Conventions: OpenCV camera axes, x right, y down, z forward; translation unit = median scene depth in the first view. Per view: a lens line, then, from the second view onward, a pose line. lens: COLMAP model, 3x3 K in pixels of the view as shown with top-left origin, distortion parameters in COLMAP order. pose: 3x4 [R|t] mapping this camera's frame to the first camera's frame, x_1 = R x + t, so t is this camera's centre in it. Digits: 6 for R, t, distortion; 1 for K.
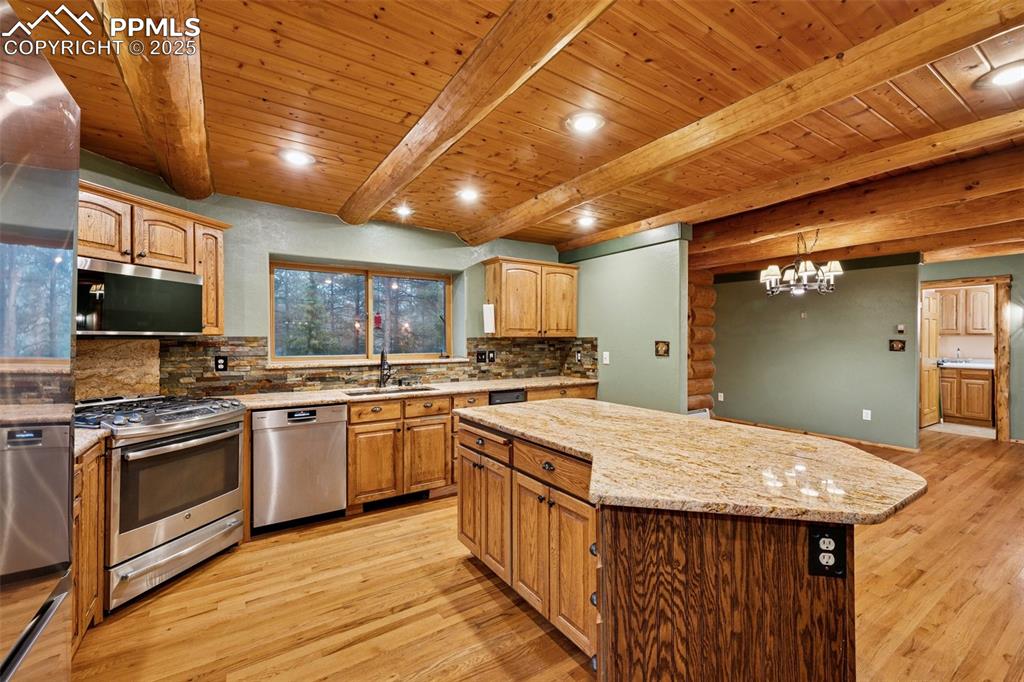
lens RADIAL K [[424.1, 0, 510.4], [0, 424.1, 339.7], [0, 0, 1]] dist [-0.001436, 0.000241]
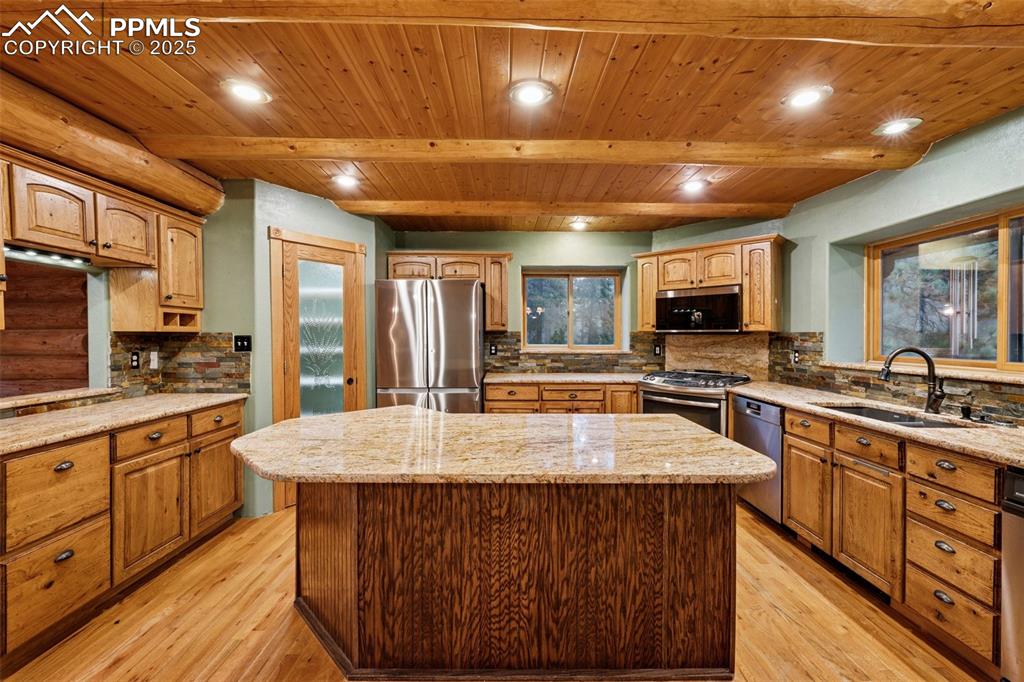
lens RADIAL K [[424.1, 0, 504.2], [0, 424.1, 336.1], [0, 0, 1]] dist [-0.001436, 0.000241]
pose [[-0.550386, 0.002269, -0.834908, 0.601170], [-0.003751, 0.999979, 0.005190, -0.000004], [0.834902, 0.005989, -0.550366, 0.893638]]
